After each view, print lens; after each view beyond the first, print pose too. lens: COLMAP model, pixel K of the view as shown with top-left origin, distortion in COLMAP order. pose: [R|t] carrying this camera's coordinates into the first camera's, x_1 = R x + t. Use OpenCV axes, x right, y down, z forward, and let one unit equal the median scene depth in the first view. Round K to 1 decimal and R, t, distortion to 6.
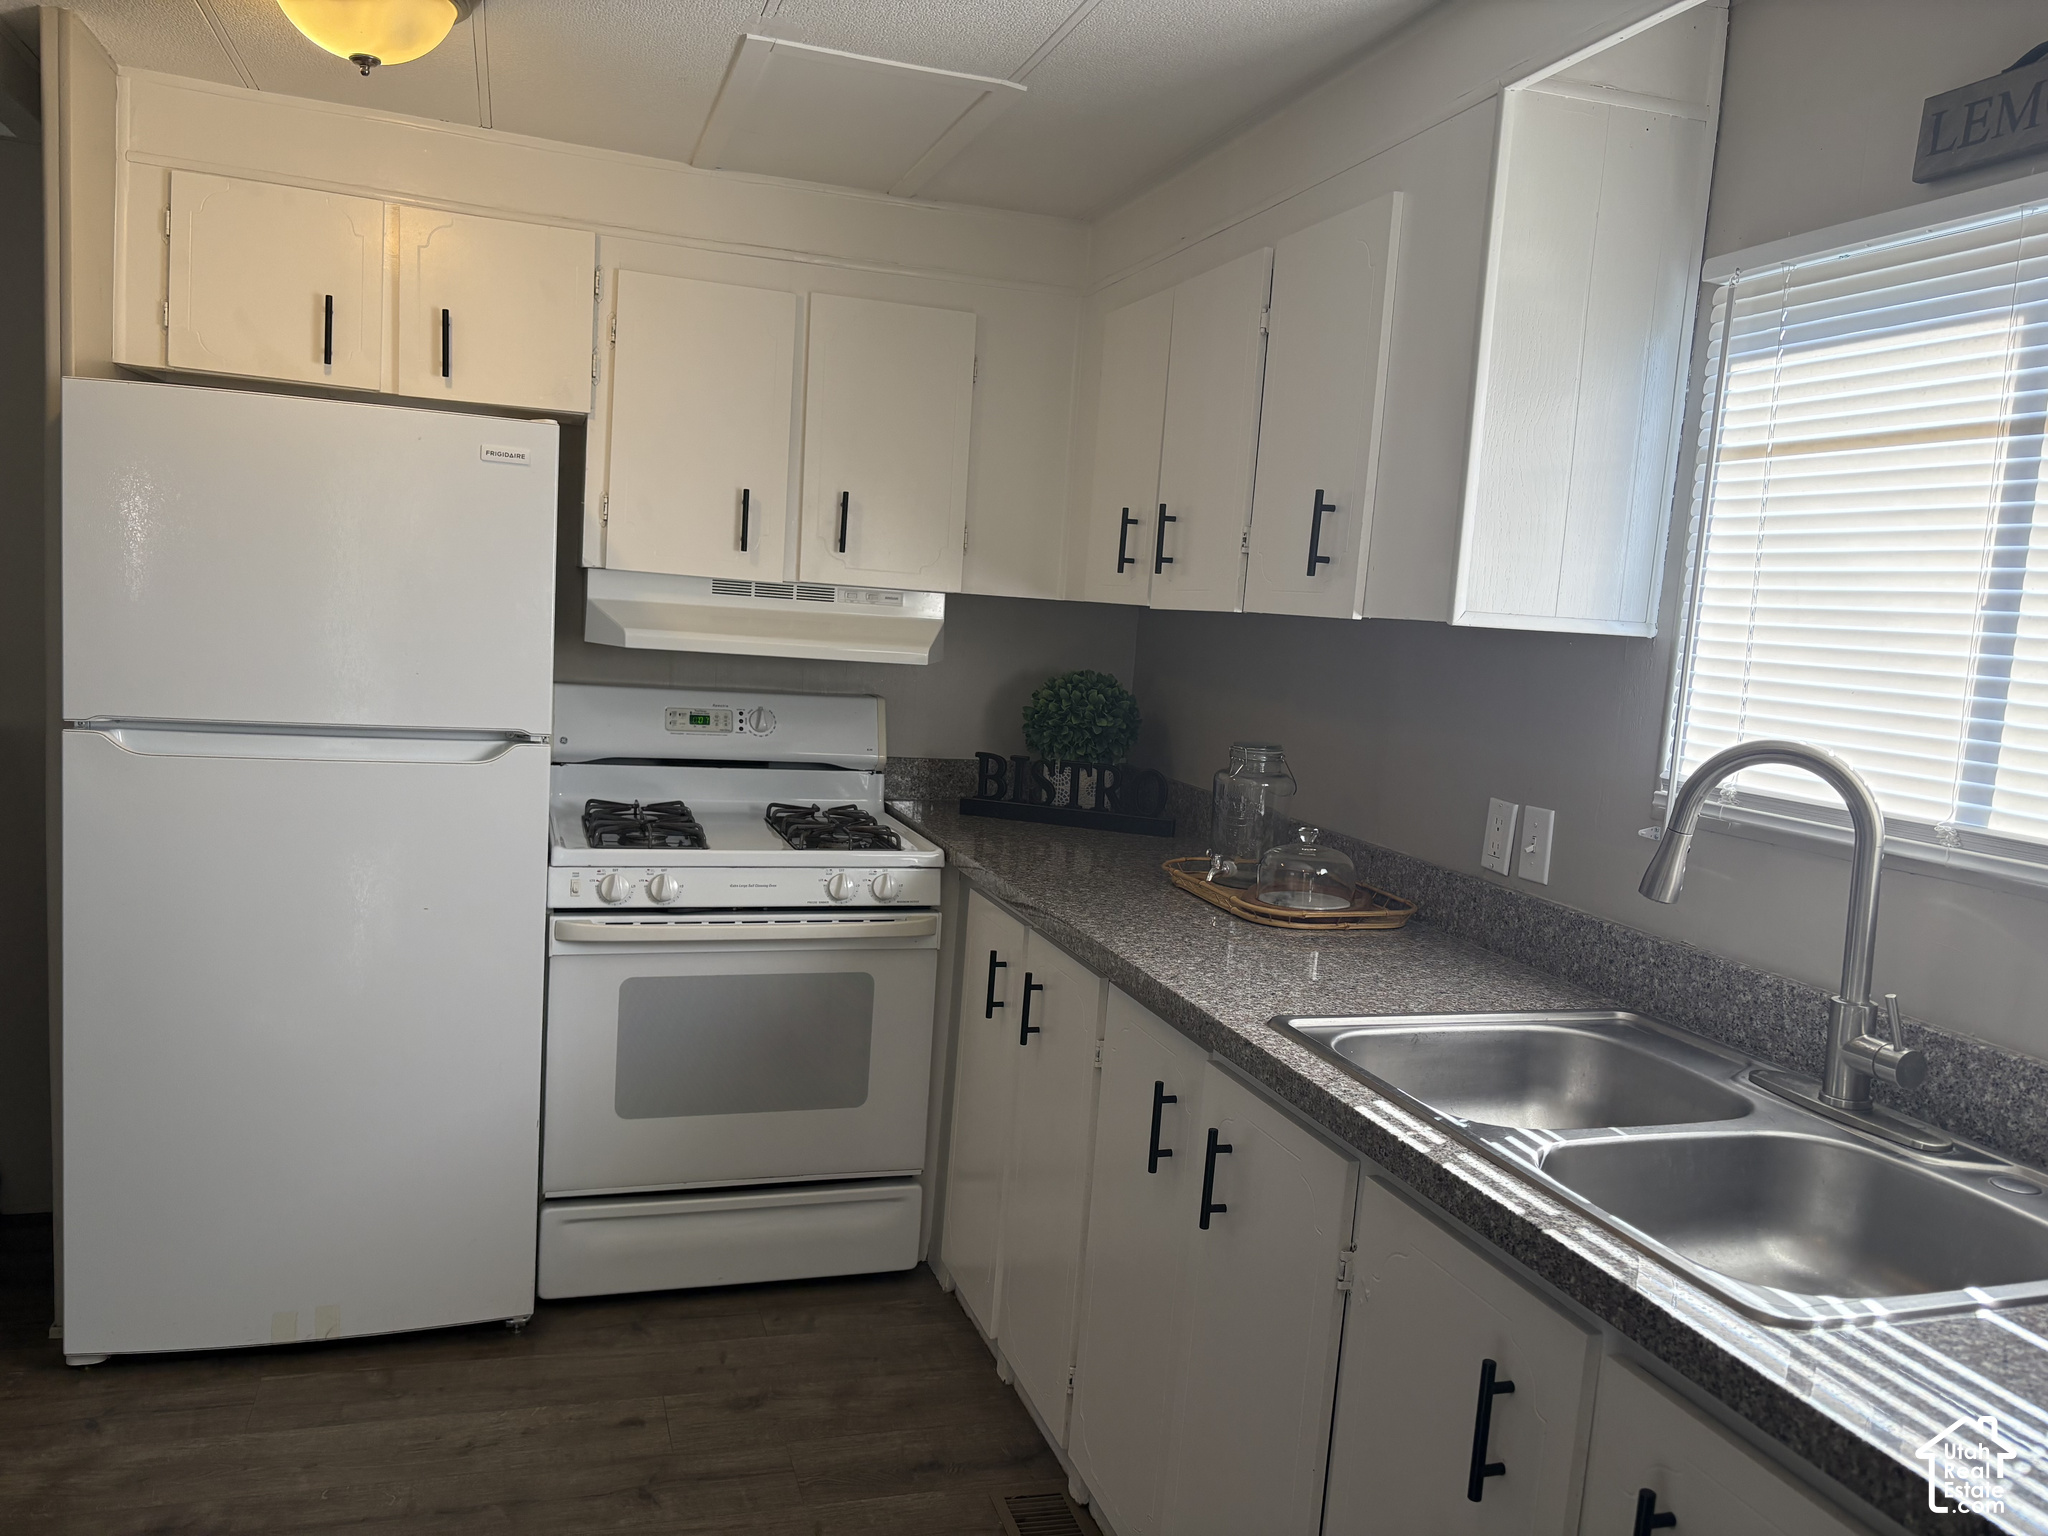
lens RADIAL K [[1544.7, 0, 1021.4], [0, 1544.7, 777.1], [0, 0, 1]] dist [0.050711, -0.053715]
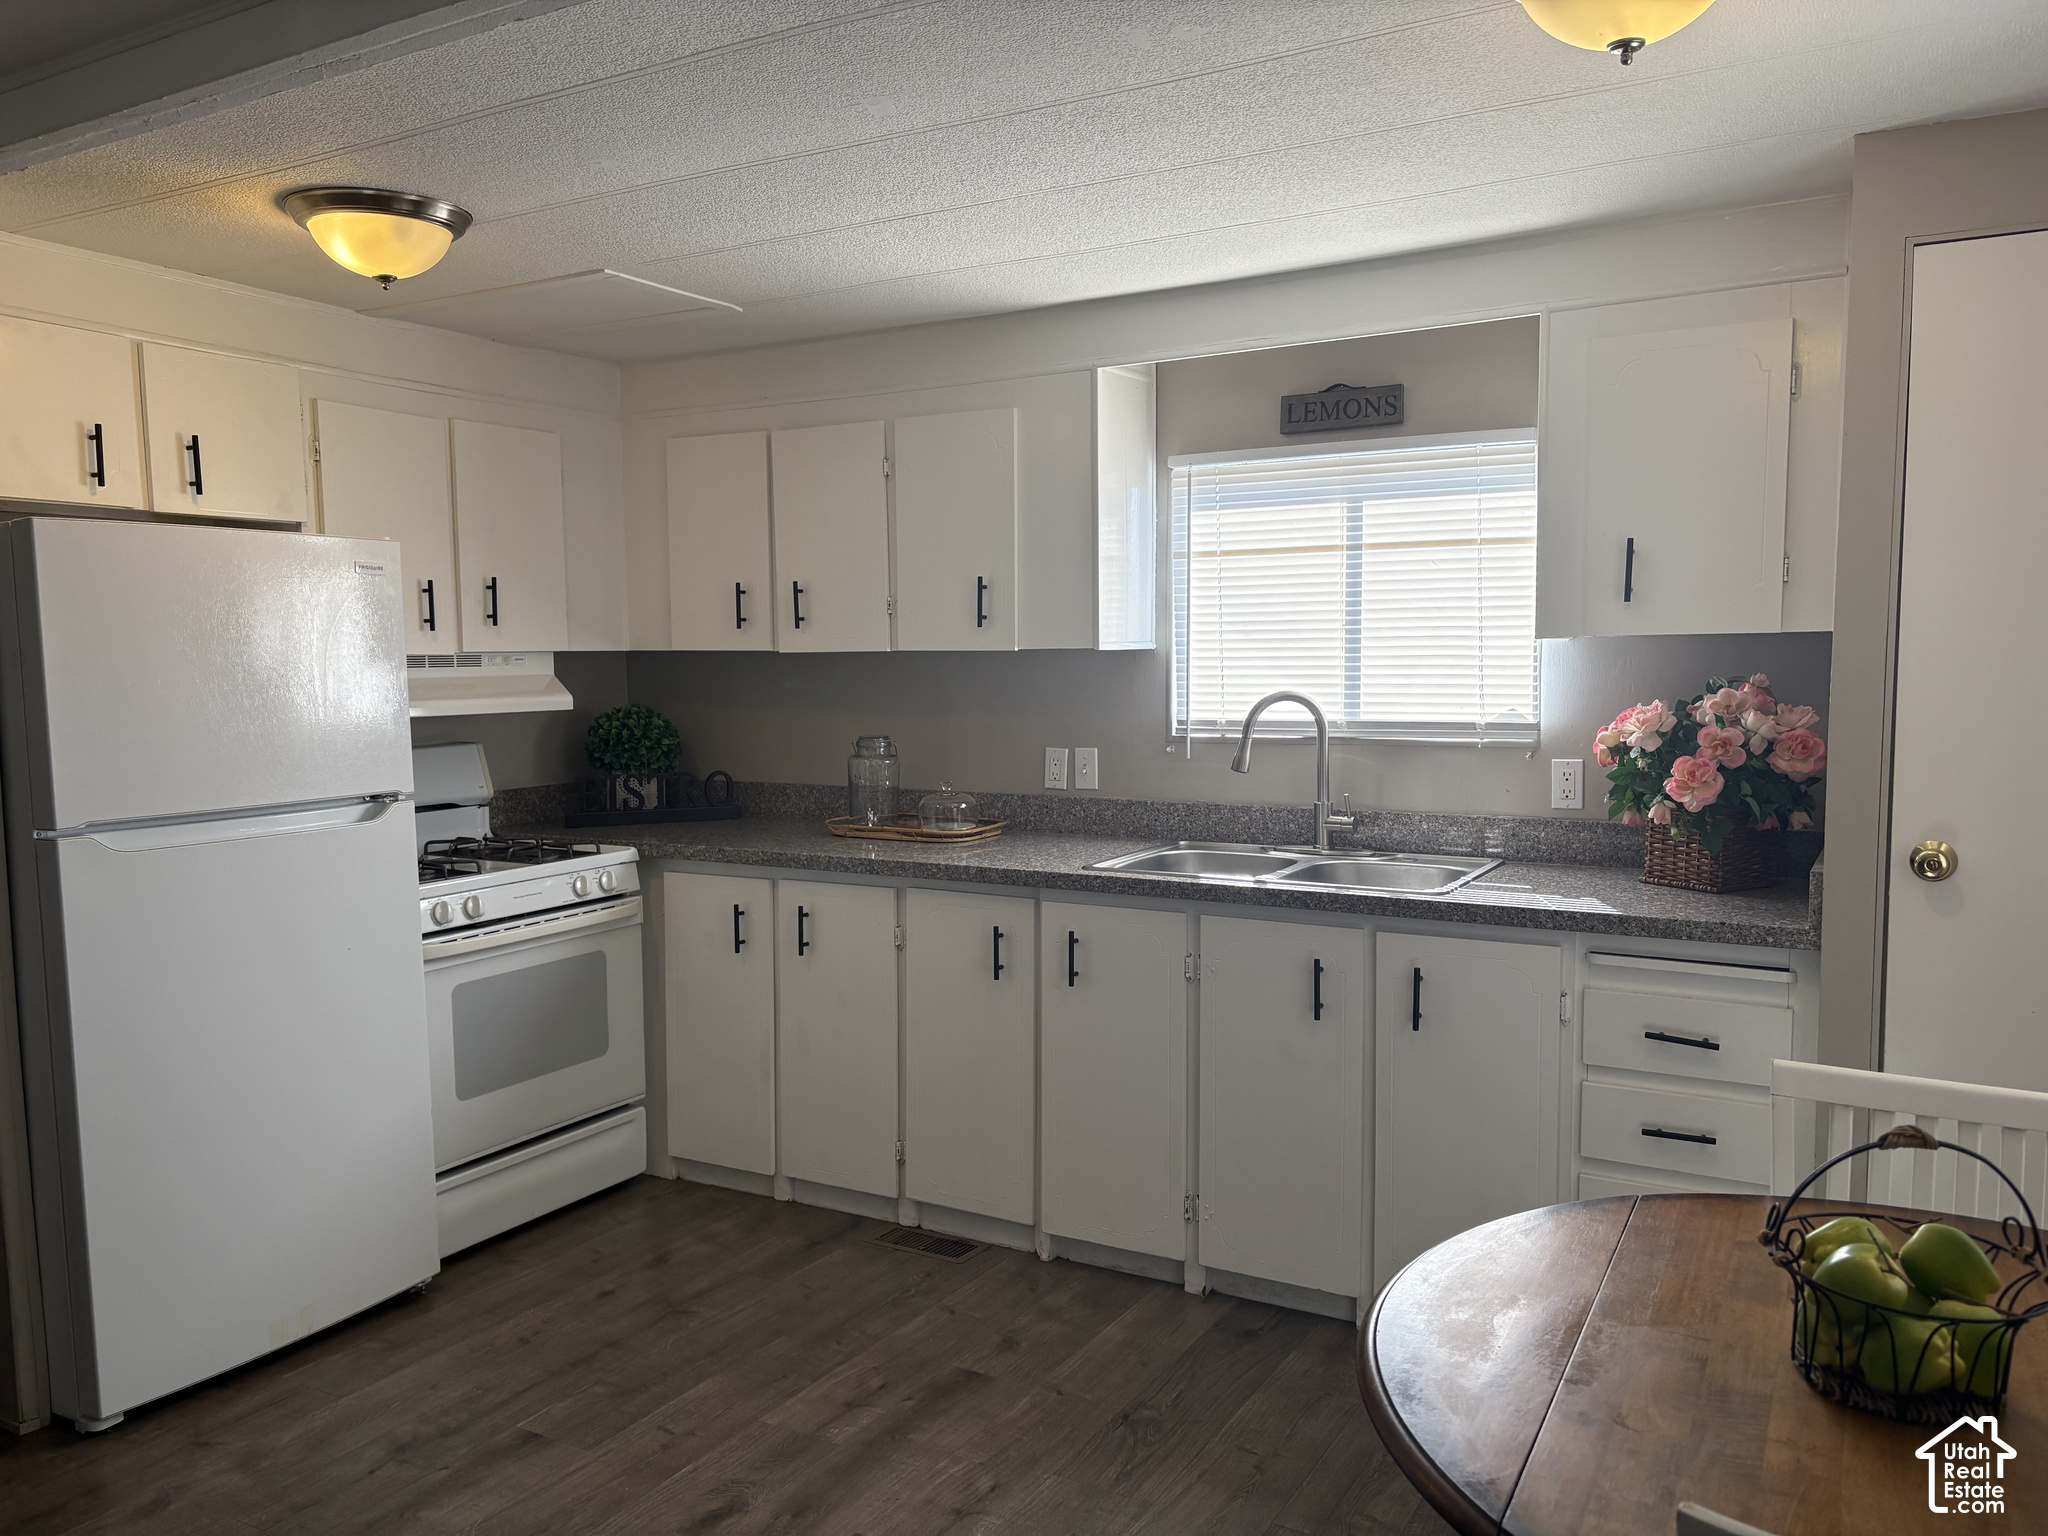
lens RADIAL K [[1532.5, 0, 1024.0], [0, 1532.5, 768.0], [0, 0, 1]] dist [0.131953, -0.141491]
pose [[0.750788, -0.125616, 0.648489, -0.742428], [0.133973, 0.990304, 0.036720, -0.027090], [-0.646814, 0.059311, 0.760338, -0.249493]]
